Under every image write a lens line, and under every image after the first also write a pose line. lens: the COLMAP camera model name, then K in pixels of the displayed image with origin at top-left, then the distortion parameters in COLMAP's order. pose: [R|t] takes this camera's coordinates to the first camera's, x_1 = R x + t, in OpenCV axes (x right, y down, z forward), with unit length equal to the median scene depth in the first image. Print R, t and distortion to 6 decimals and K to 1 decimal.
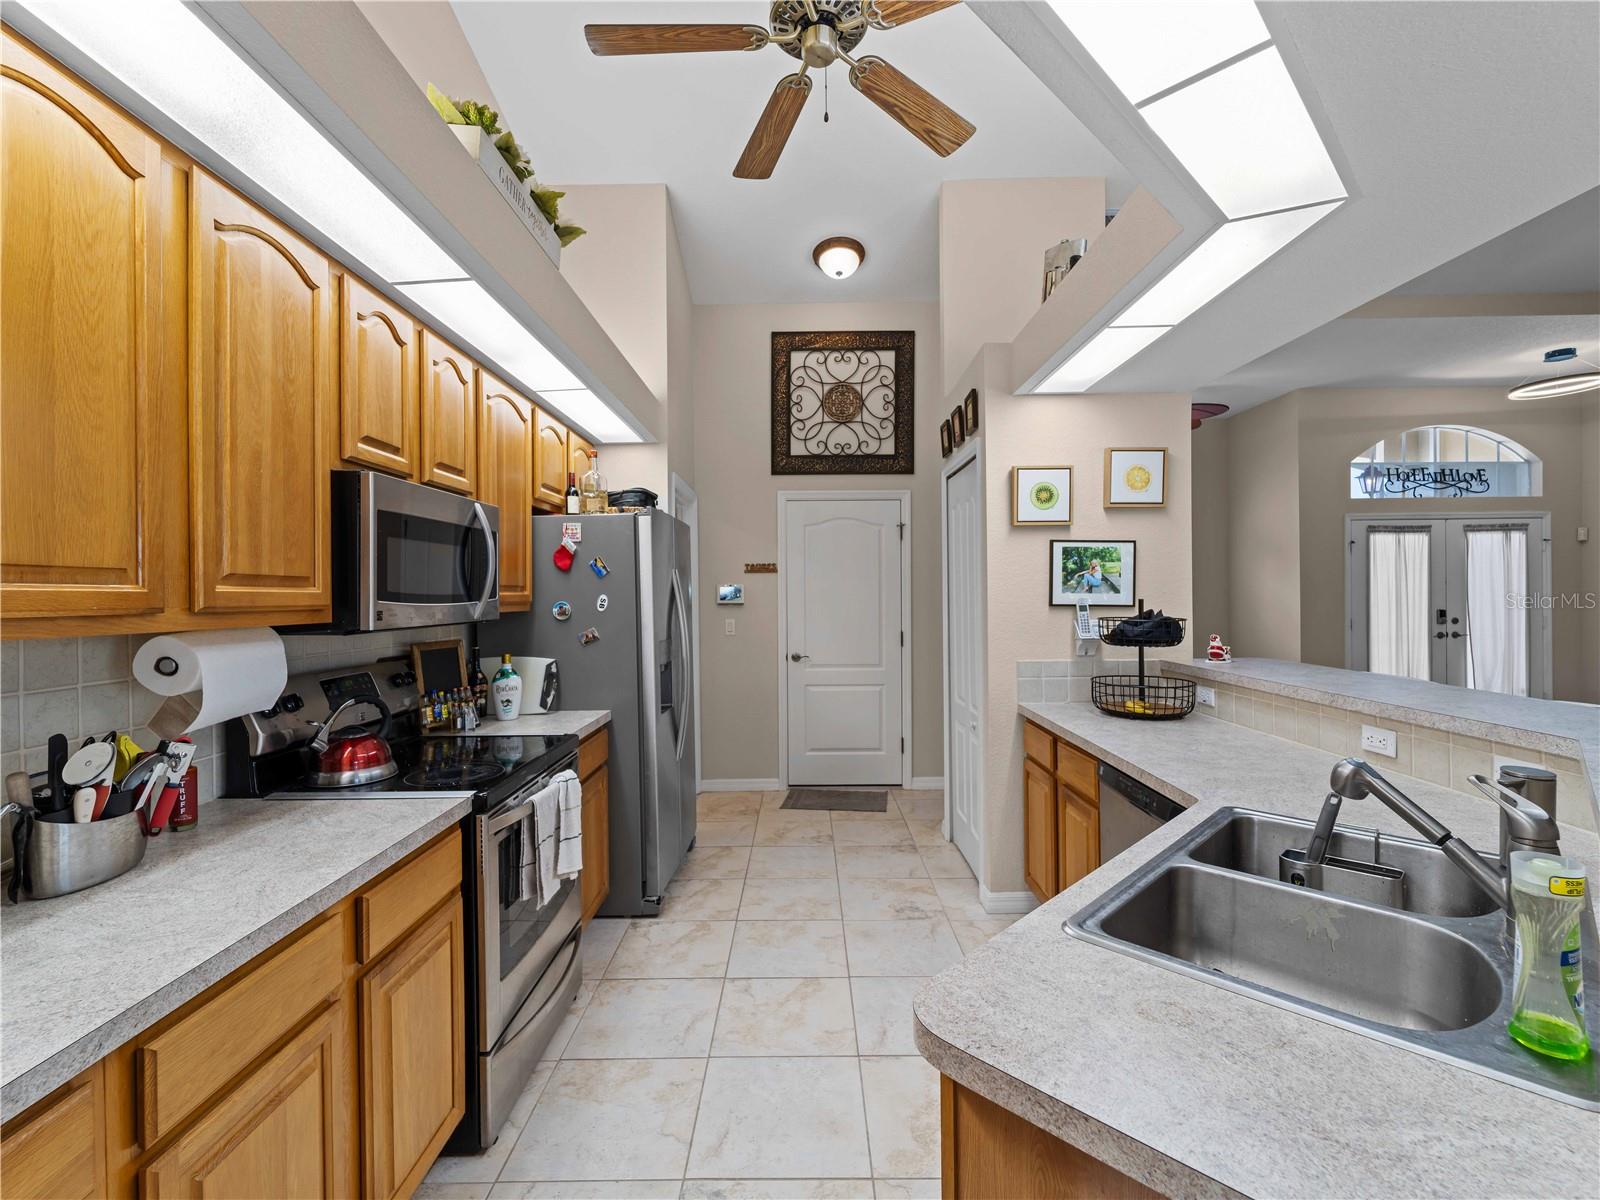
lens RADIAL K [[731.6, 0, 795.9], [0, 731.6, 595.8], [0, 0, 1]] dist [0.001425, -0.000557]
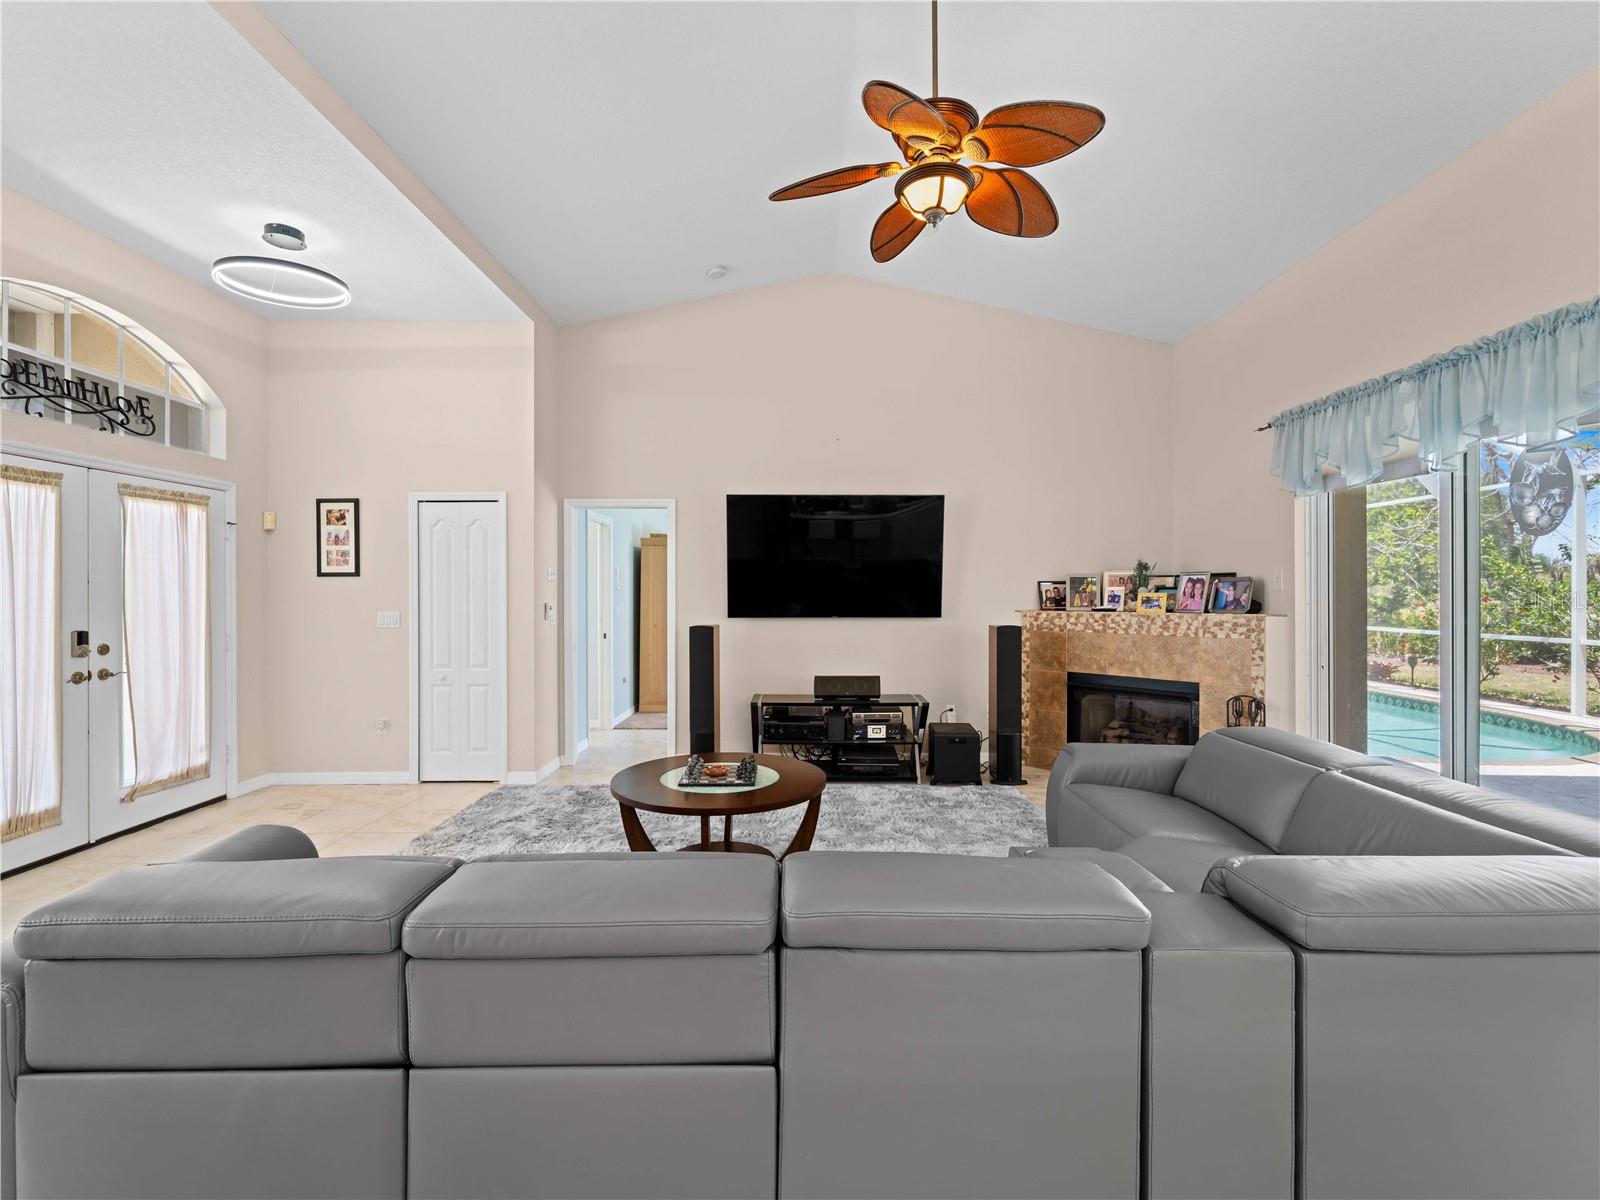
lens RADIAL K [[725.3, 0, 796.7], [0, 725.3, 592.0], [0, 0, 1]] dist [0.001229, -0.001079]
pose [[0.004768, 0.010316, 0.999935, 0.339650], [0.005838, 0.999929, -0.010344, -0.001435], [-0.999972, 0.005887, 0.004707, 0.459160]]
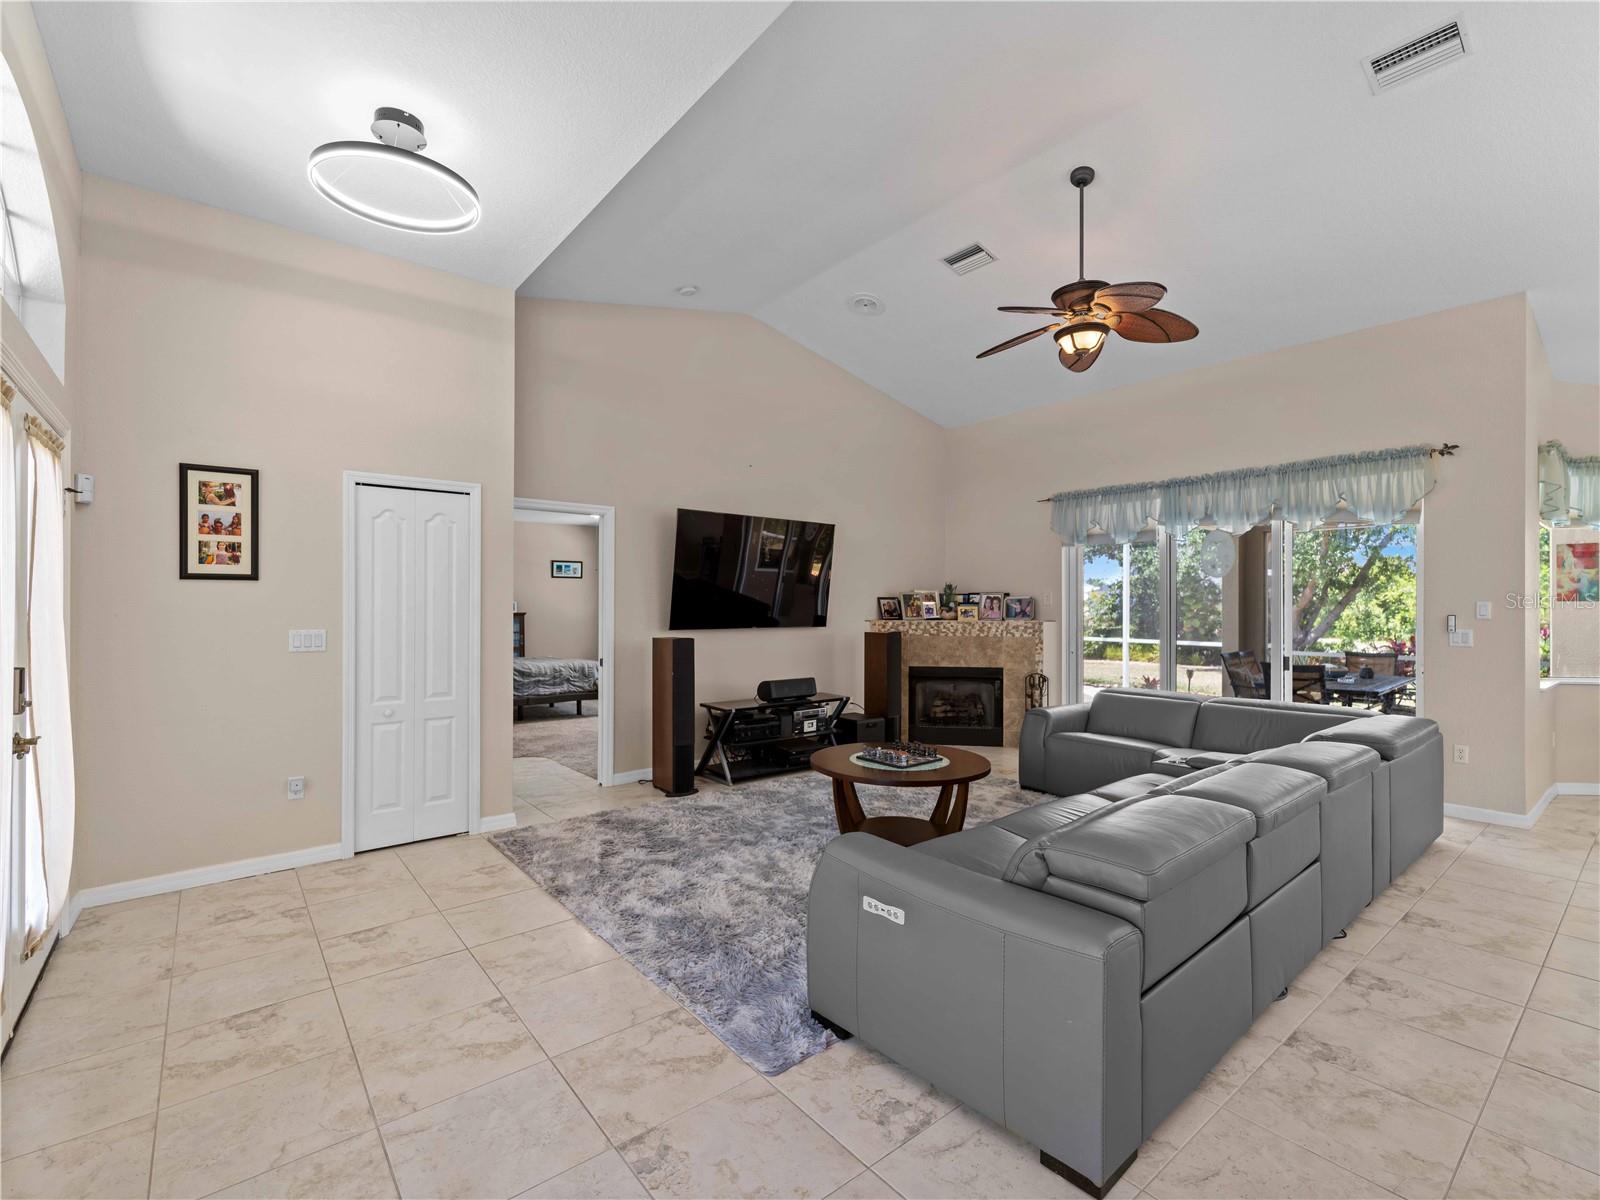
lens RADIAL K [[726.3, 0, 800.0], [0, 726.3, 600.0], [0, 0, 1]] dist [-0.000150, -0.000088]
pose [[-0.634064, 0.015231, 0.773130, 0.424267], [0.007988, 0.999882, -0.013147, -0.003446], [-0.773239, -0.002160, -0.634111, 0.933261]]
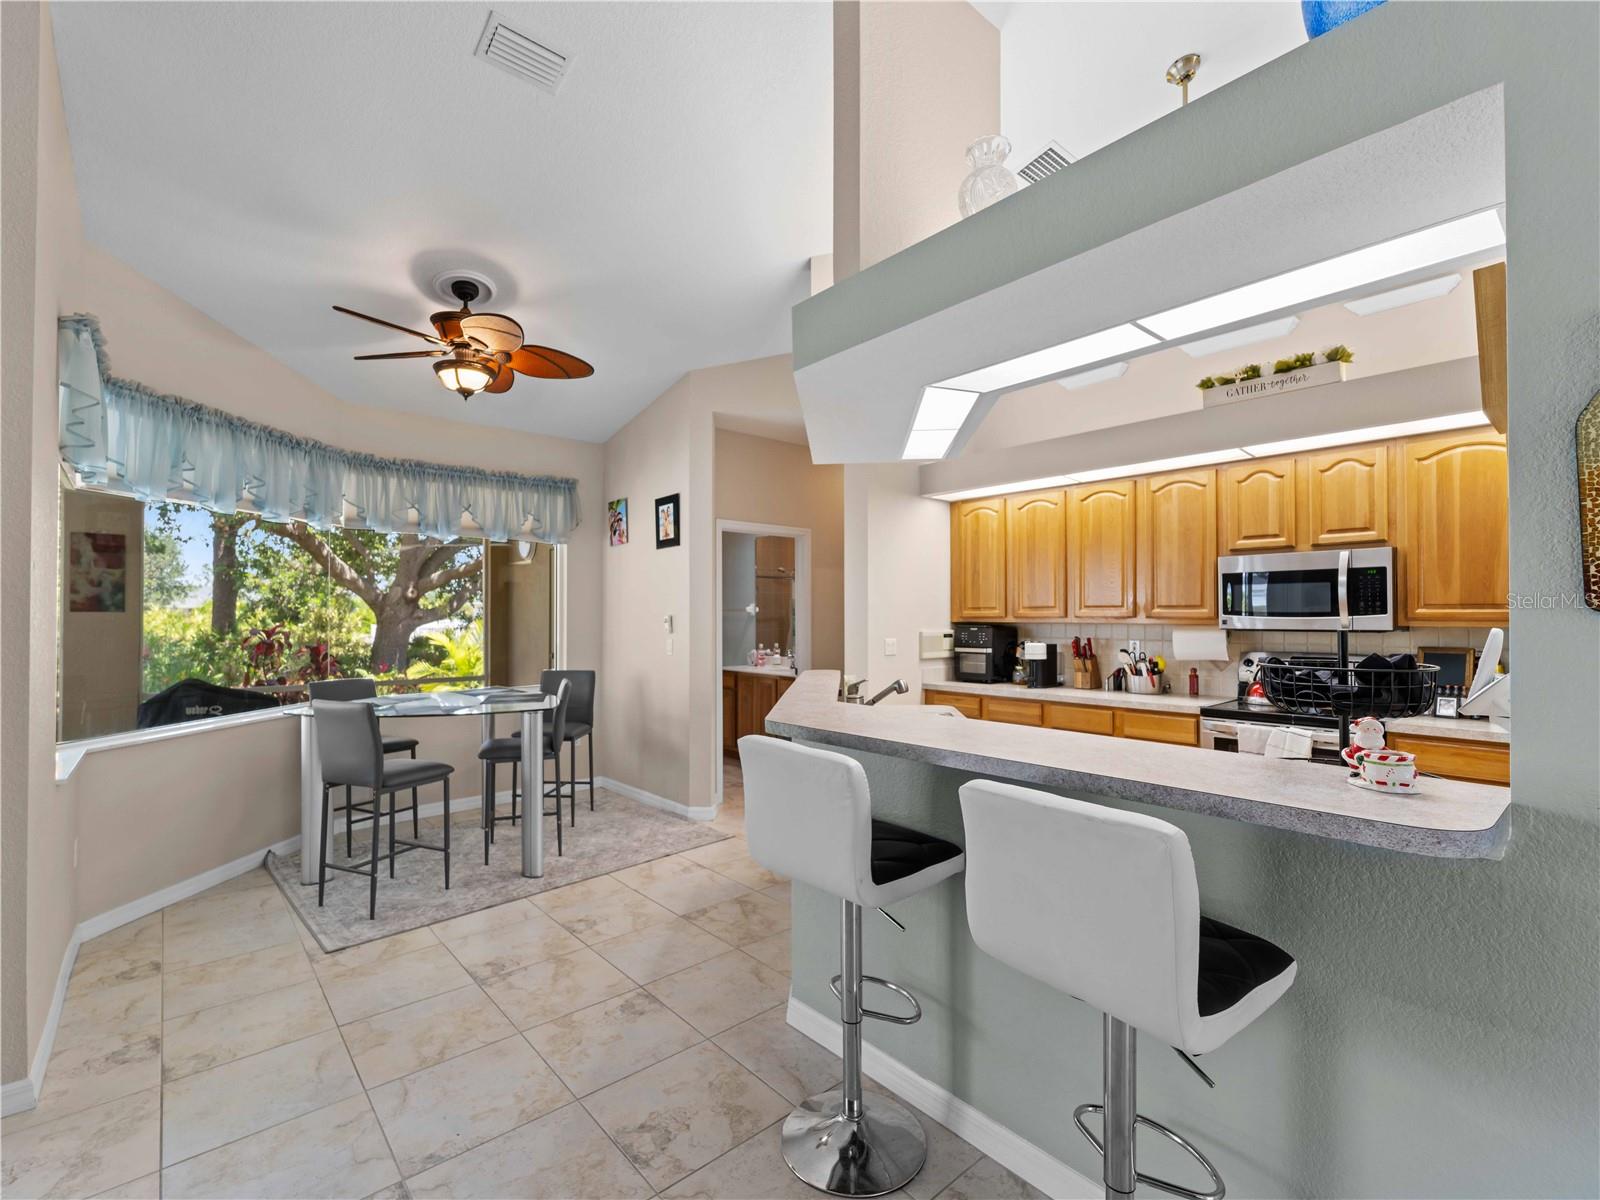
lens RADIAL K [[721.1, 0, 804.5], [0, 721.1, 604.9], [0, 0, 1]] dist [0.001910, -0.000499]
pose [[-0.746471, 0.002795, -0.665412, 0.472818], [0.006479, 0.999974, -0.003067, -0.006720], [0.665386, -0.006601, -0.746470, 0.468296]]
